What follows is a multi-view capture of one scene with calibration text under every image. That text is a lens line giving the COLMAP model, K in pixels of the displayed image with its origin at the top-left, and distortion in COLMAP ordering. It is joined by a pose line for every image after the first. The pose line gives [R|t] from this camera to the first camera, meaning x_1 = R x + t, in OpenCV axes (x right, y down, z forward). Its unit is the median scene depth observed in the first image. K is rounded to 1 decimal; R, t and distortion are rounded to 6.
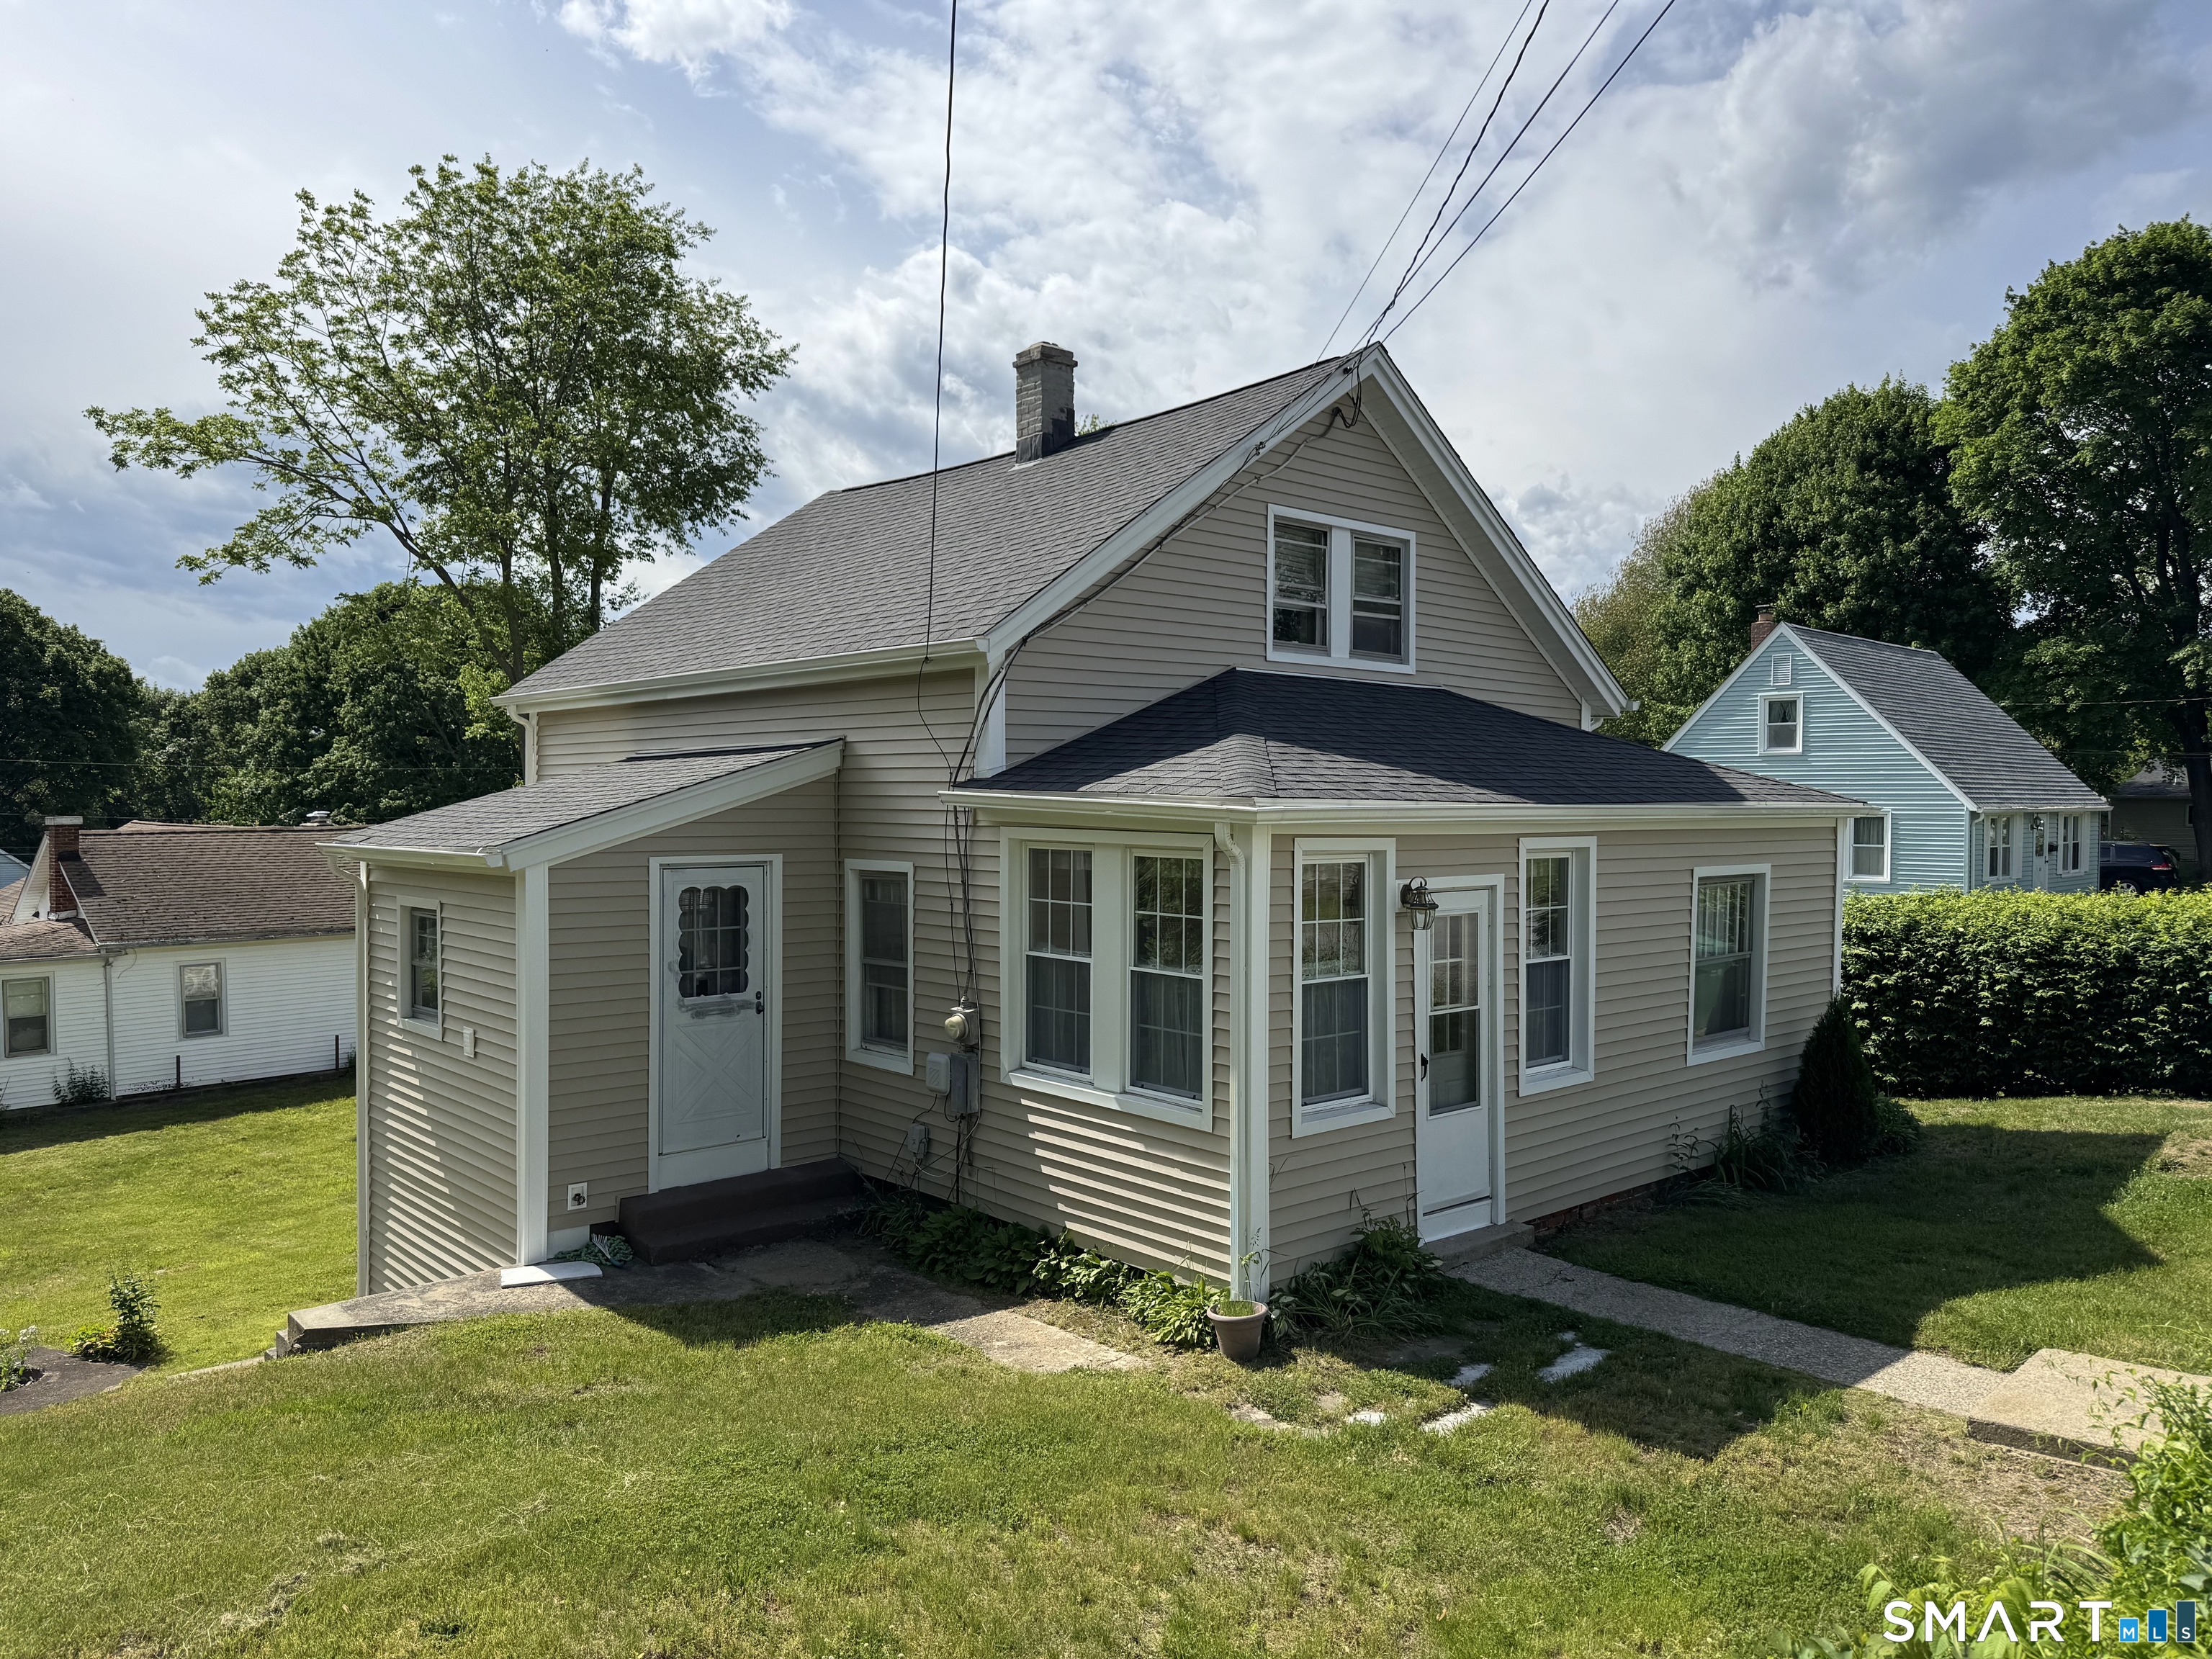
lens RADIAL K [[1560.9, 0, 1117.0], [0, 1560.9, 820.0], [0, 0, 1]] dist [0.005014, -0.001691]
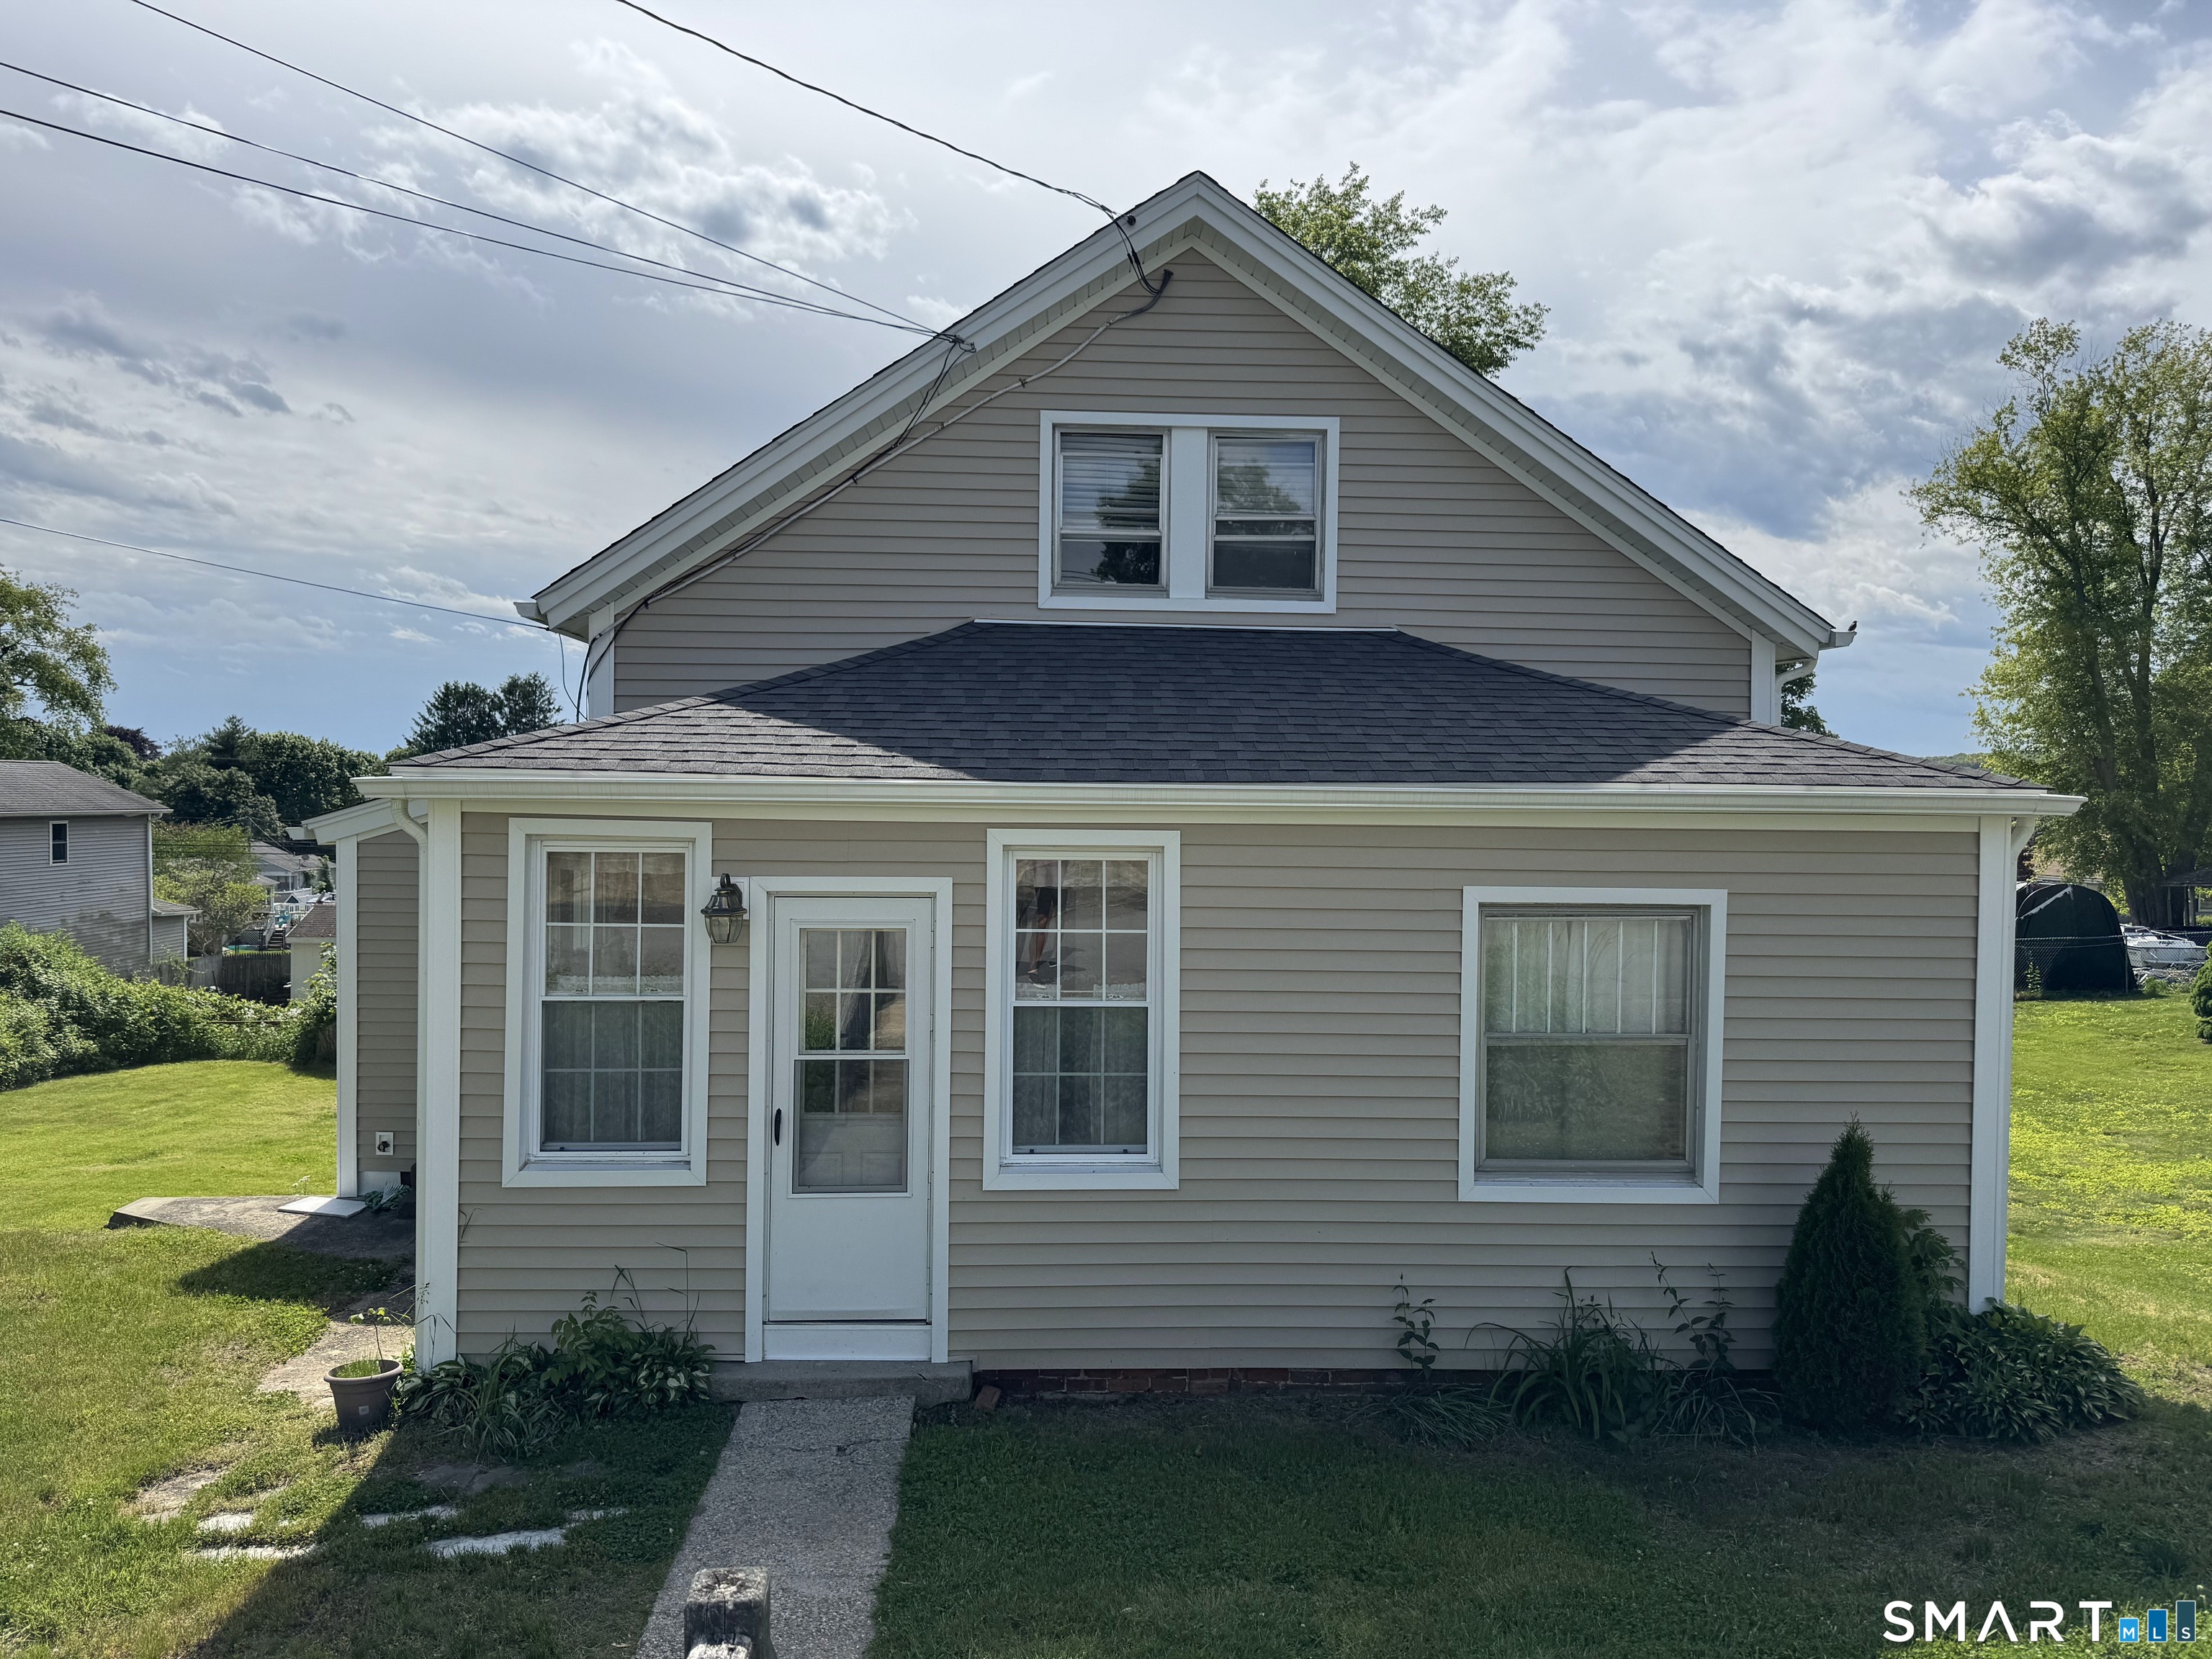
lens RADIAL K [[1560.9, 0, 1099.8], [0, 1560.9, 840.9], [0, 0, 1]] dist [0.005014, -0.001691]
pose [[0.774661, 0.020251, -0.632052, 0.728060], [-0.016193, 0.999795, 0.012187, 0.007294], [0.632169, 0.000794, 0.774830, 0.468400]]
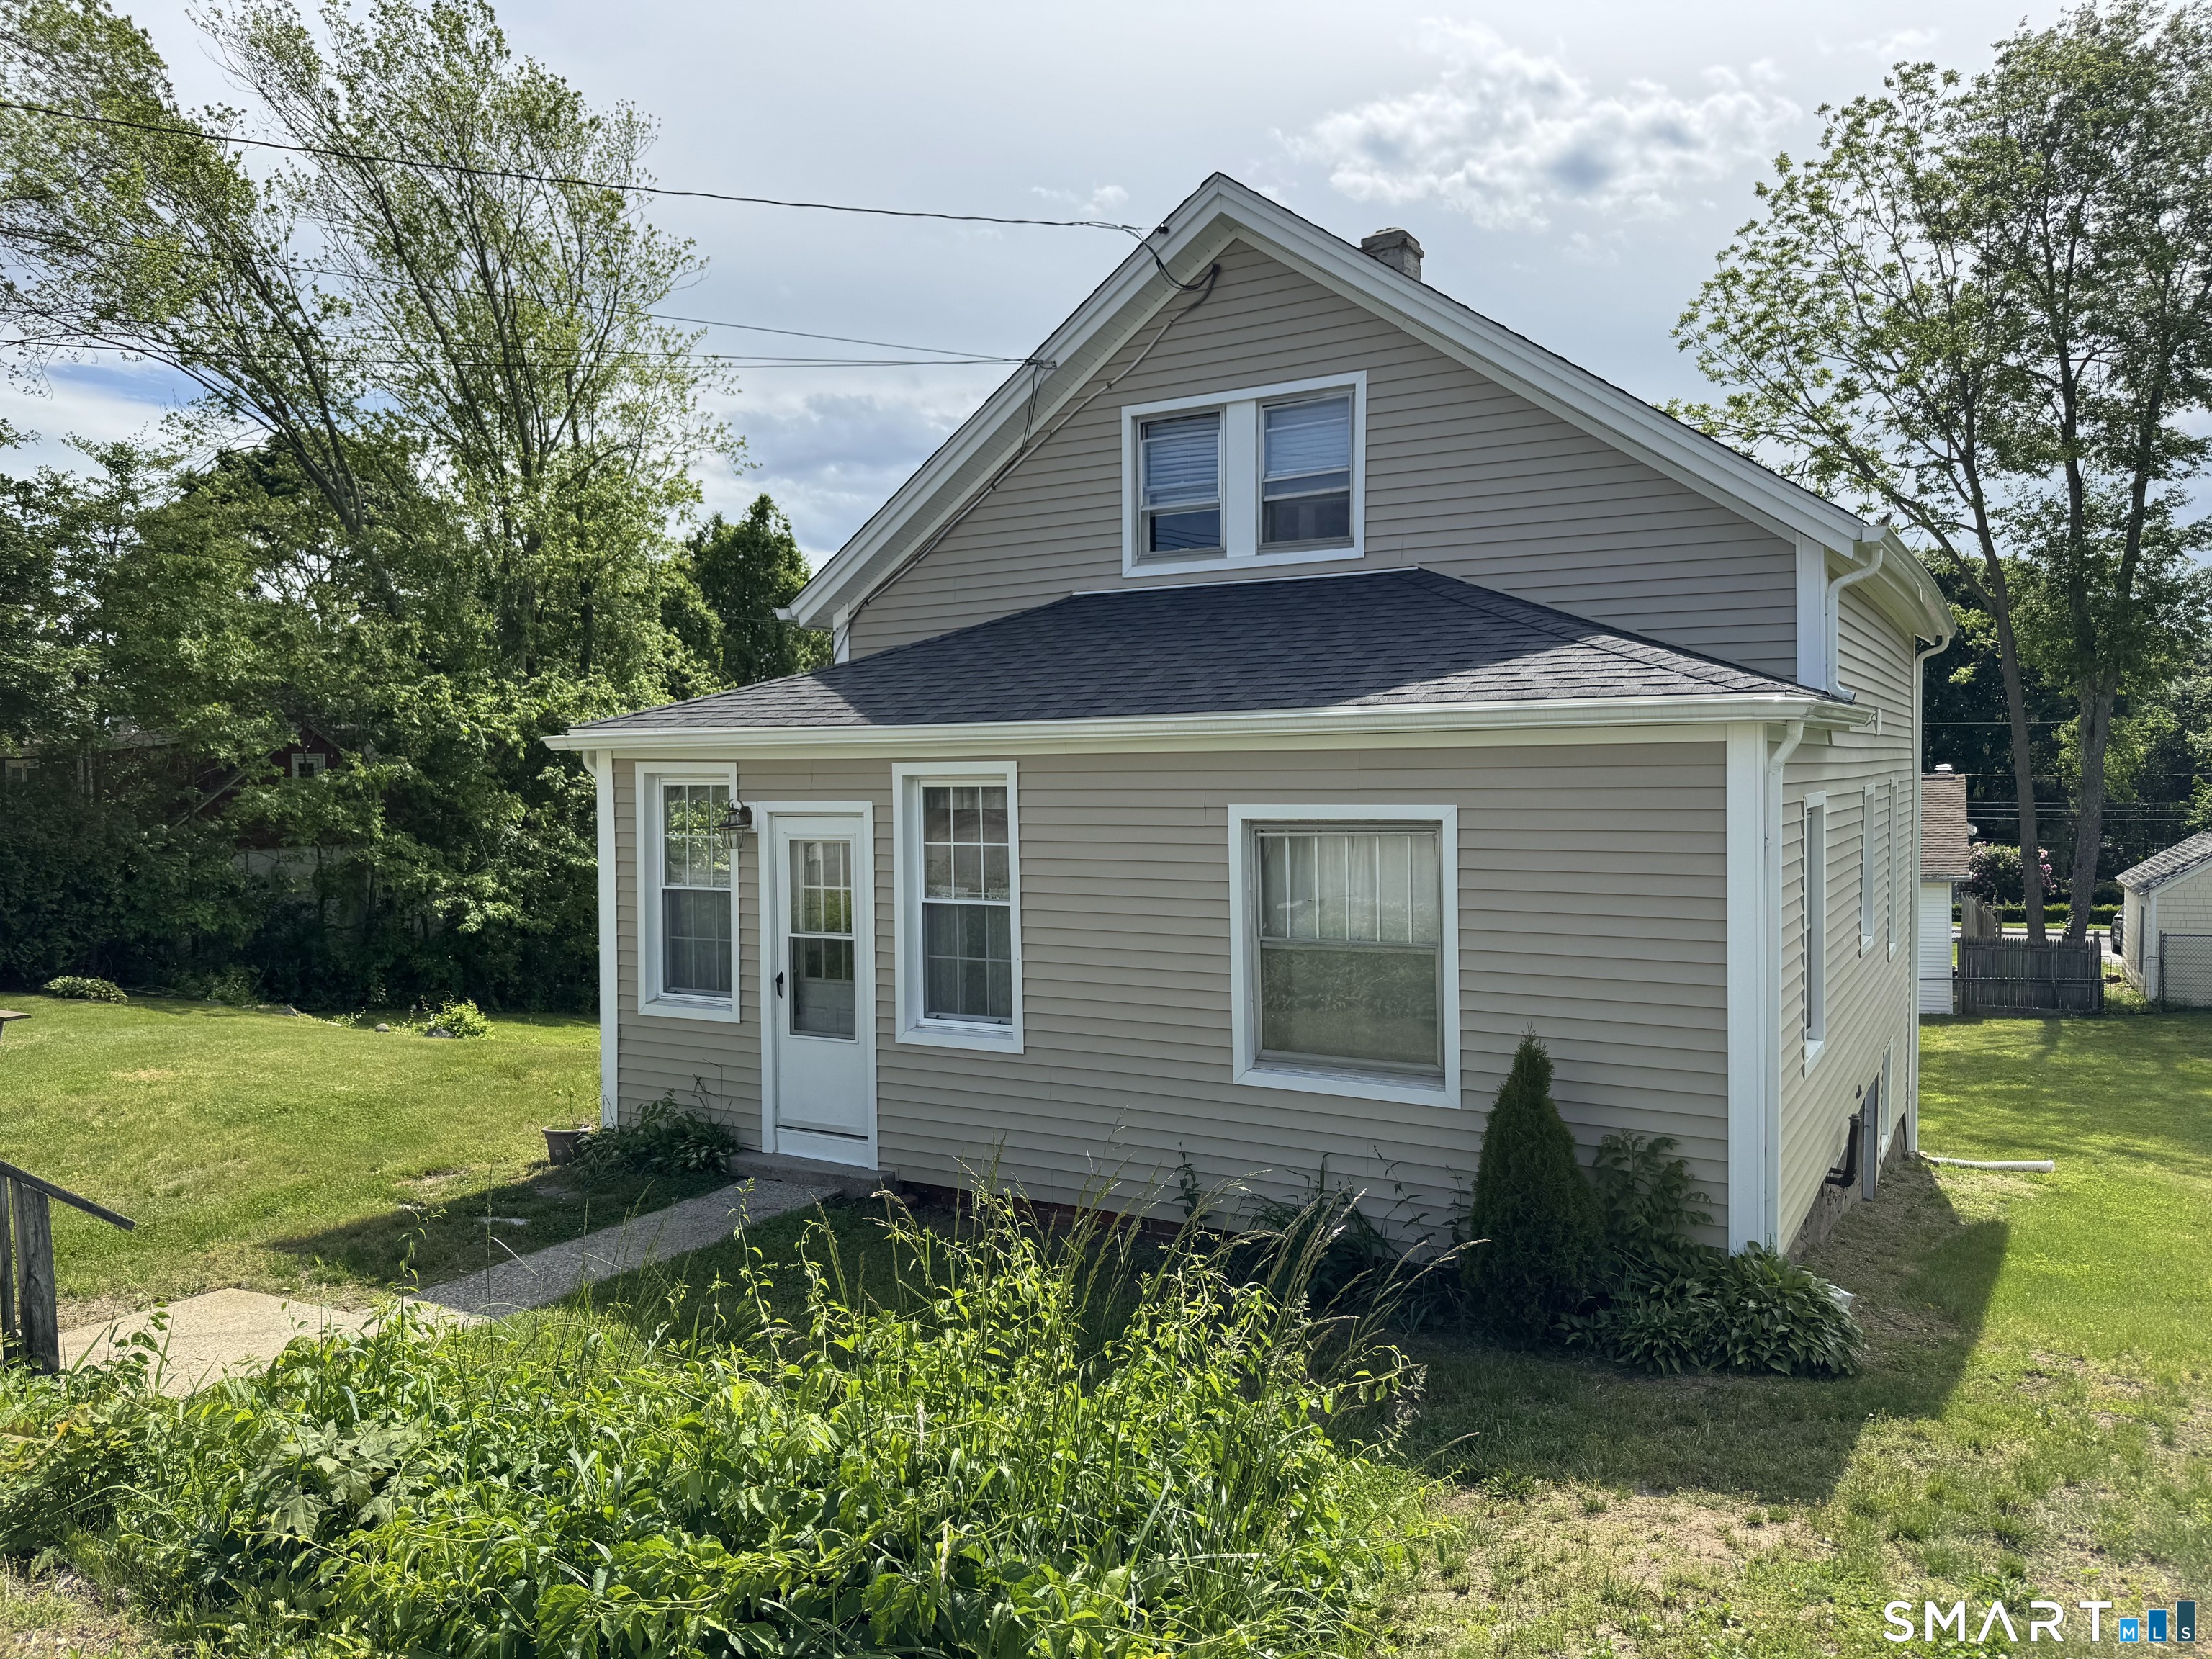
lens RADIAL K [[1560.9, 0, 1044.3], [0, 1560.9, 839.1], [0, 0, 1]] dist [0.005014, -0.001691]
pose [[0.287153, 0.035267, -0.957235, 1.137640], [0.003120, 0.999282, 0.037752, 0.020894], [0.957880, -0.013827, 0.286836, 0.799620]]
